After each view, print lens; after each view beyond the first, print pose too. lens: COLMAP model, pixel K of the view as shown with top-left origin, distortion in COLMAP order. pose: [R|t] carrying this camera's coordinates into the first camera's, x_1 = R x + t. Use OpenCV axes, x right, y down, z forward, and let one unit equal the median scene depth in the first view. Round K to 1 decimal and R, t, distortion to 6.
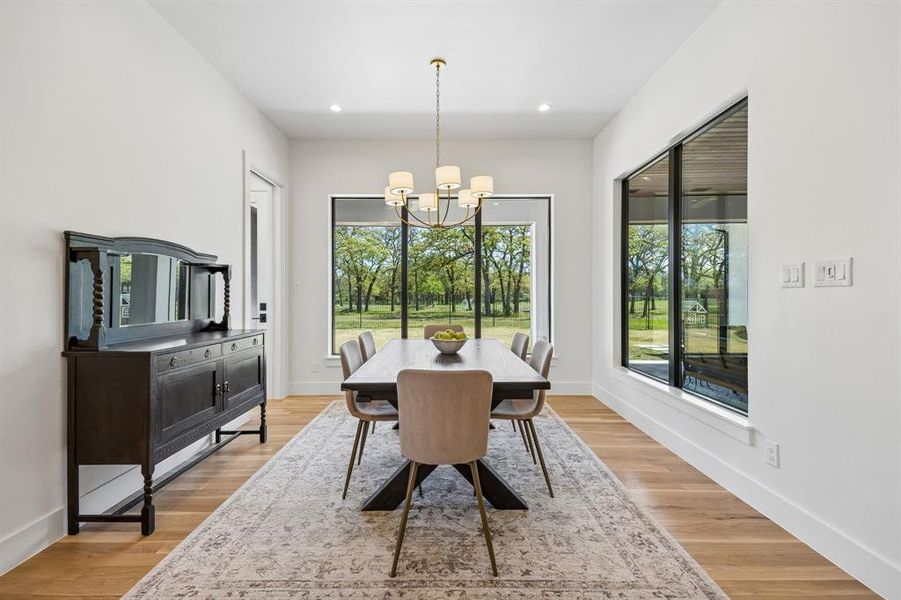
lens RADIAL K [[395.7, 0, 449.1], [0, 395.7, 294.4], [0, 0, 1]] dist [0.000237, 0.000100]
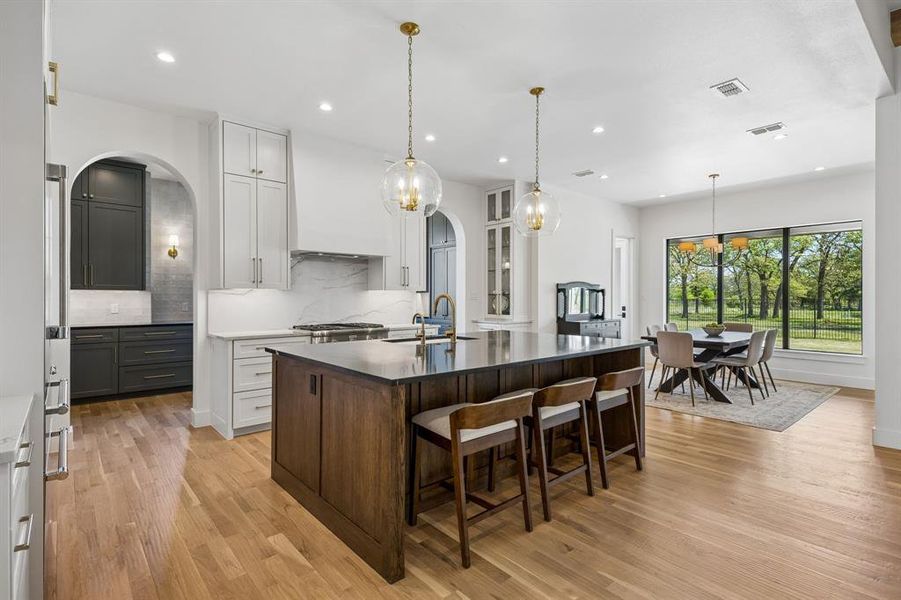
lens RADIAL K [[442.2, 0, 450.7], [0, 442.2, 289.1], [0, 0, 1]] dist [-0.000119, 0.000069]
pose [[0.659191, -0.001844, -0.751973, 0.725206], [-0.006798, 0.999942, -0.008411, -0.047740], [0.751945, 0.010657, 0.659140, -1.258625]]
